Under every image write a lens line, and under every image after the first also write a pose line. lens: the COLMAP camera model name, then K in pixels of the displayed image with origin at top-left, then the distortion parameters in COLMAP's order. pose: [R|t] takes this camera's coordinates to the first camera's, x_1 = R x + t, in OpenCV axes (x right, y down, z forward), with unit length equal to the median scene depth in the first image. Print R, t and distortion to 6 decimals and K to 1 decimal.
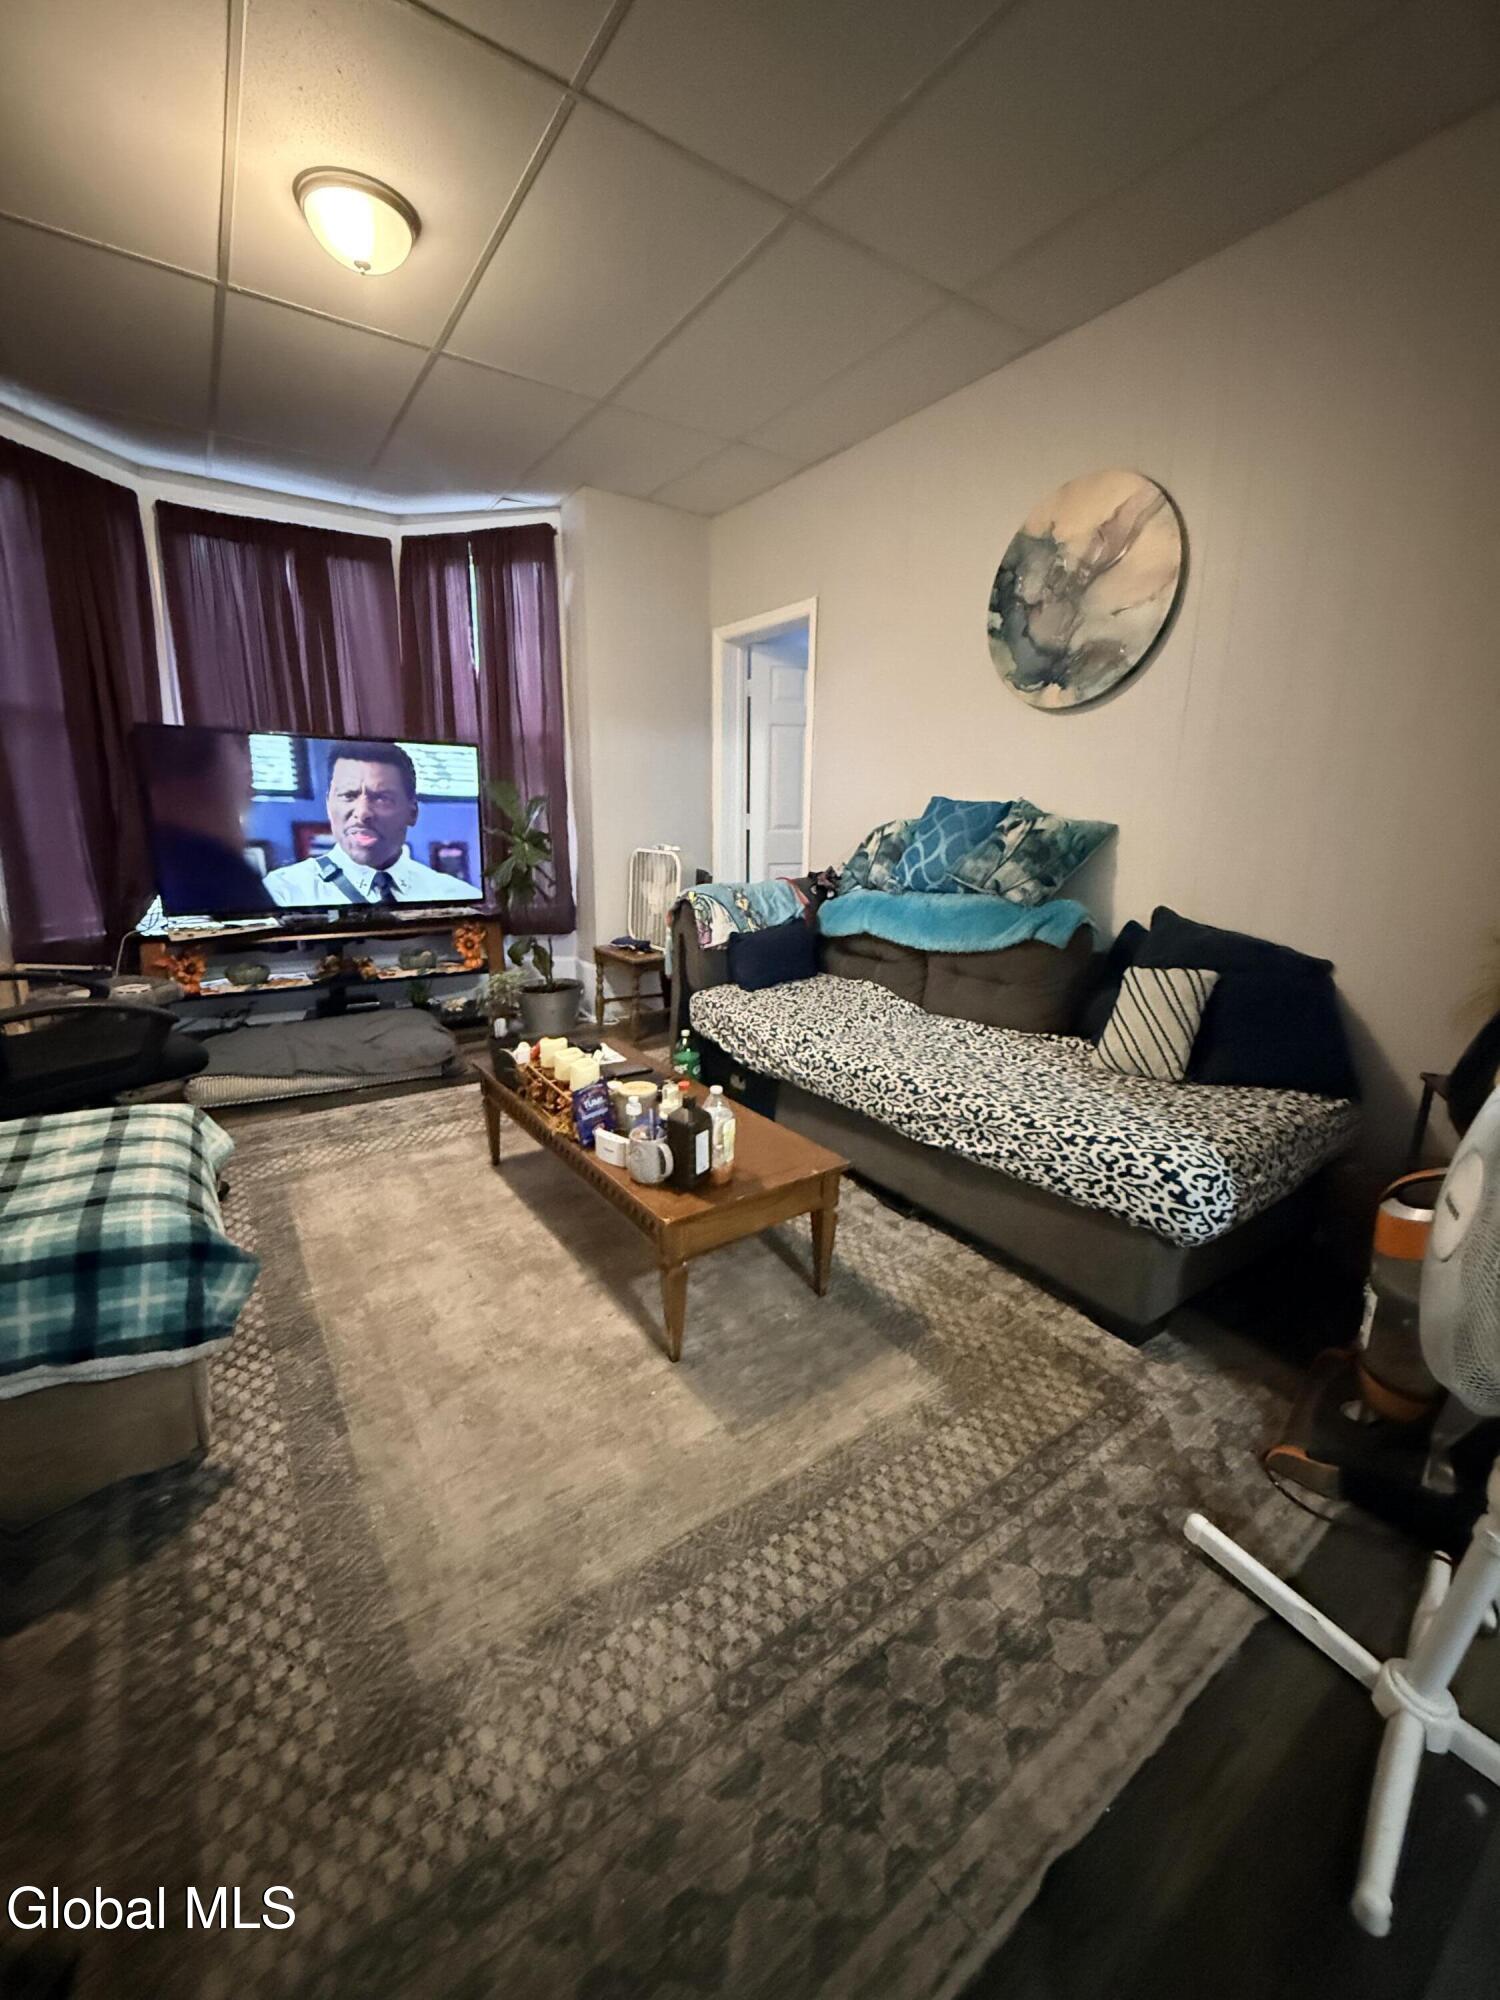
lens RADIAL K [[797.6, 0, 752.3], [0, 797.6, 998.8], [0, 0, 1]] dist [0.001058, 0.000431]
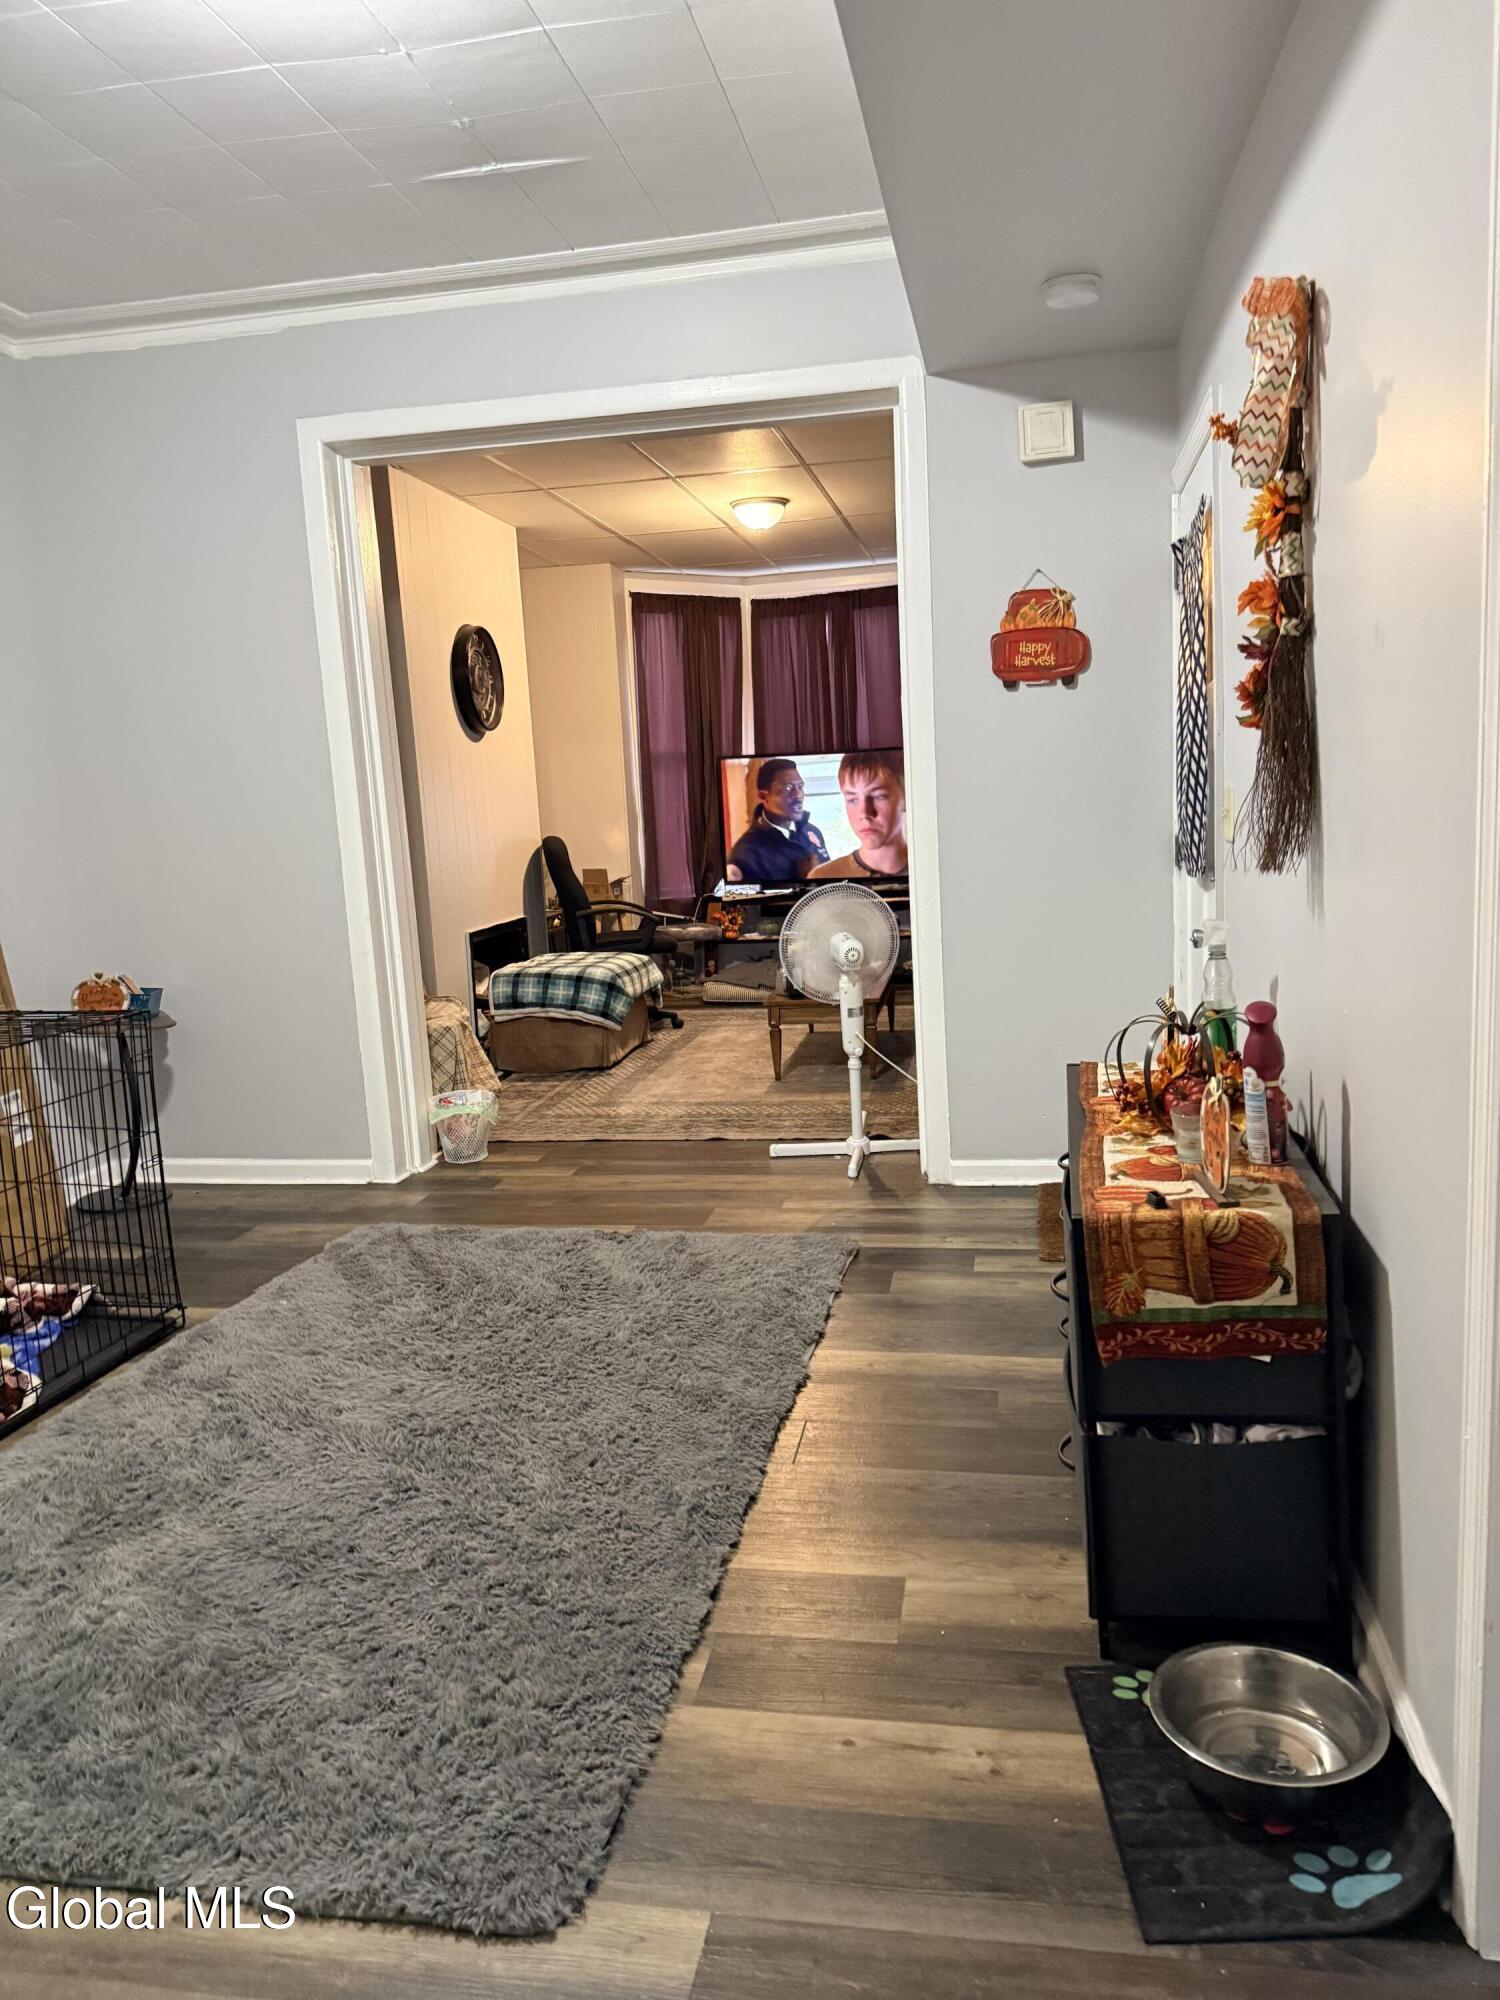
lens RADIAL K [[1411.0, 0, 754.6], [0, 1411.0, 1004.3], [0, 0, 1]] dist [0.000451, 0.000017]
pose [[0.705525, 0.058909, -0.706232, 1.134980], [-0.107501, 0.993903, -0.024490, 0.171996], [0.700484, 0.093199, 0.707557, -0.755904]]
